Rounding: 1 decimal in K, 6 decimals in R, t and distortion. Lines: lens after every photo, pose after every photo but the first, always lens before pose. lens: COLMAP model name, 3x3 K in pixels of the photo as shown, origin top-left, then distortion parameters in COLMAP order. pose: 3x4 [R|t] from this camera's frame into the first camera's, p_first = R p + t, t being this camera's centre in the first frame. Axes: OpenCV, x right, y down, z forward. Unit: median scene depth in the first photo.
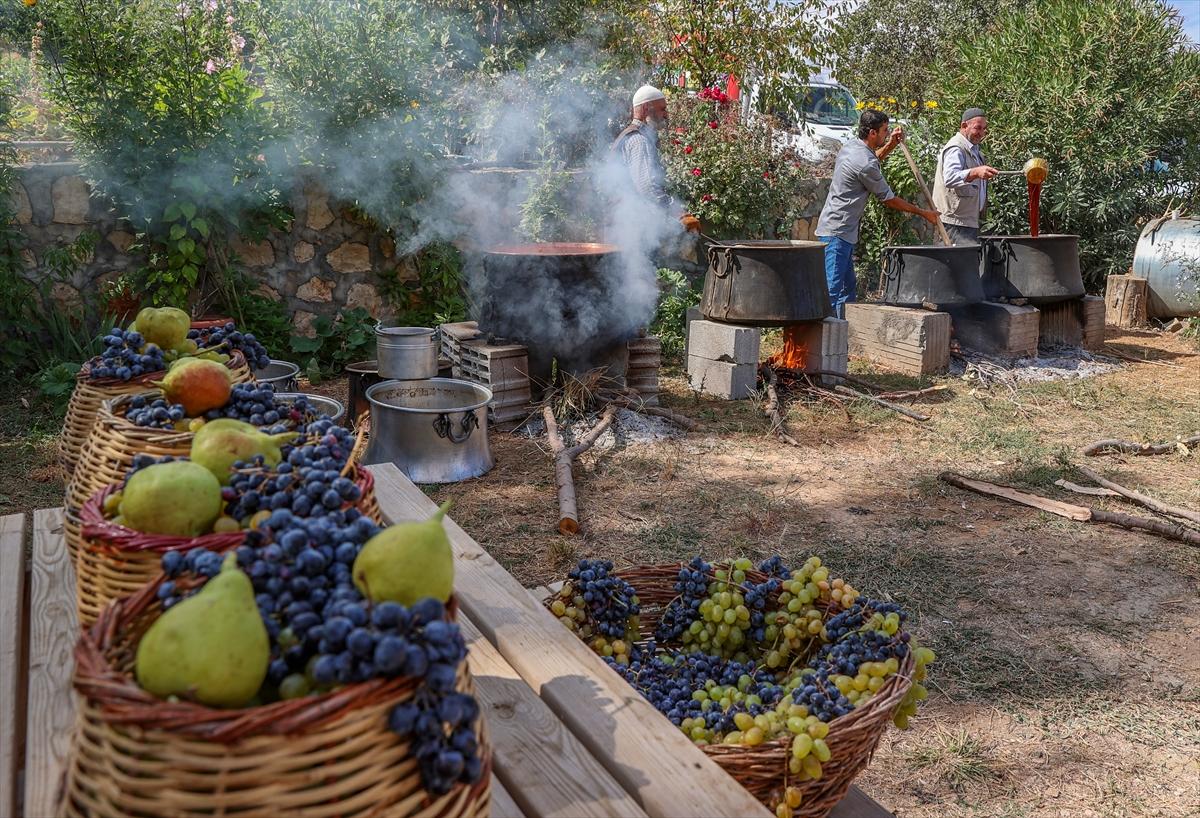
lens RADIAL K [[1110.3, 0, 601.3], [0, 1110.3, 406.4], [0, 0, 1]] dist [-0.011501, 0.000000]
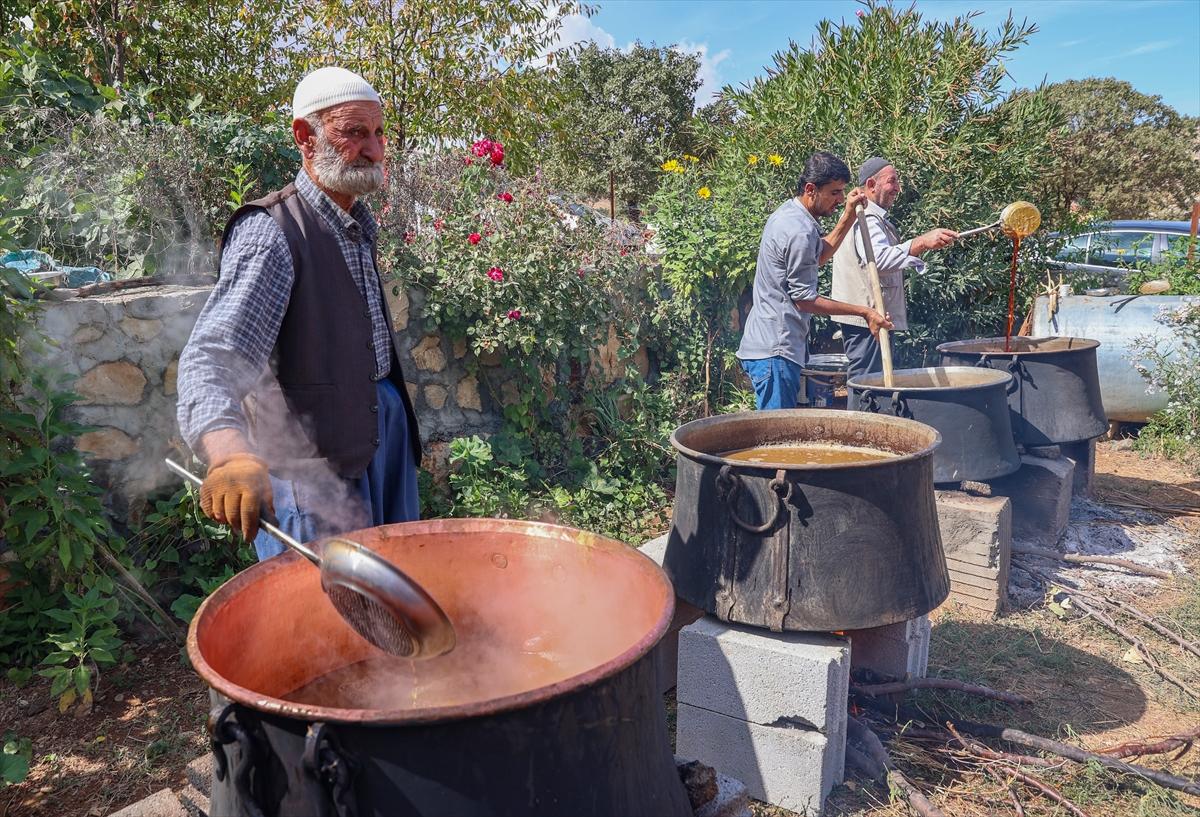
lens RADIAL K [[1110.3, 0, 595.9], [0, 1110.3, 410.7], [0, 0, 1]] dist [-0.011501, 0.000000]
pose [[0.950317, -0.091266, 0.297605, -0.056353], [0.110614, 0.992665, -0.048796, -0.110094], [-0.290969, 0.079291, 0.953441, 0.442932]]
